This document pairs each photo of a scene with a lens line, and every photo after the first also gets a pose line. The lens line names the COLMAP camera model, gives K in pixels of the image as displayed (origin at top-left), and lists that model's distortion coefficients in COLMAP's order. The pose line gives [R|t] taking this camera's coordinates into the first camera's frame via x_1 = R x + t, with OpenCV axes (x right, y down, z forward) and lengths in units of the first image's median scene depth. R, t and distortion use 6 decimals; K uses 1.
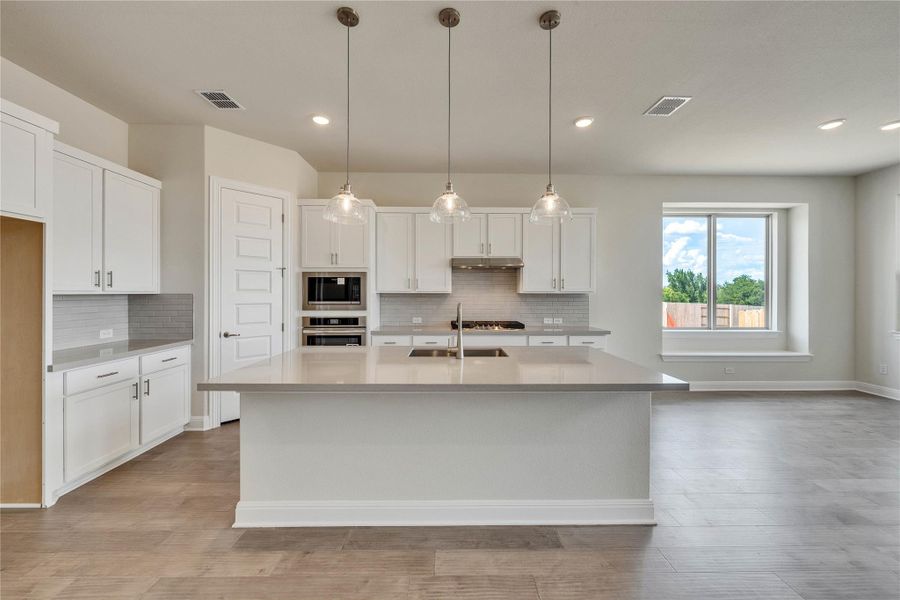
lens RADIAL K [[347.1, 0, 450.0], [0, 347.1, 300.0], [0, 0, 1]] dist [-0.000099, -0.000015]
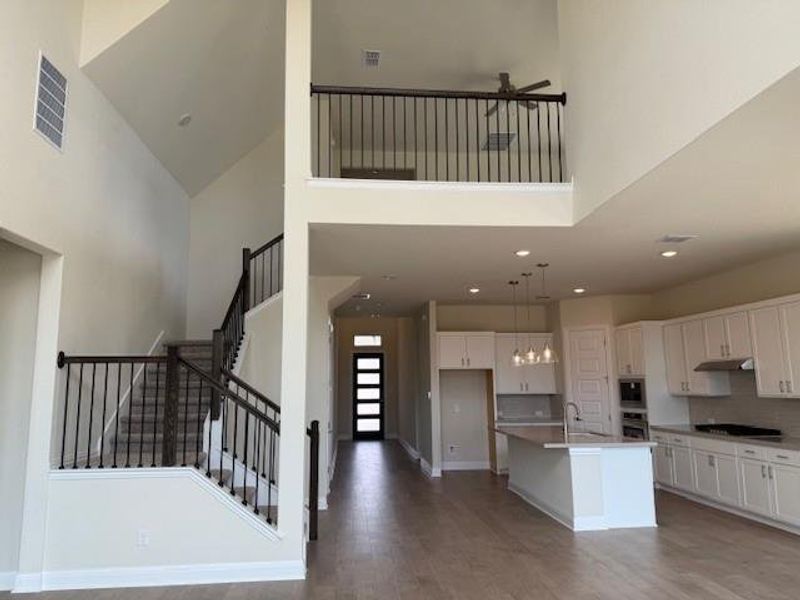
lens RADIAL K [[598.7, 0, 400.0], [0, 598.7, 300.0], [0, 0, 1]] dist [0.050125, -0.000455]
pose [[0.076438, -0.143809, -0.986649, 1.949323], [-0.013378, 0.989307, -0.145233, -0.030172], [0.996985, 0.024301, 0.073697, -0.072613]]
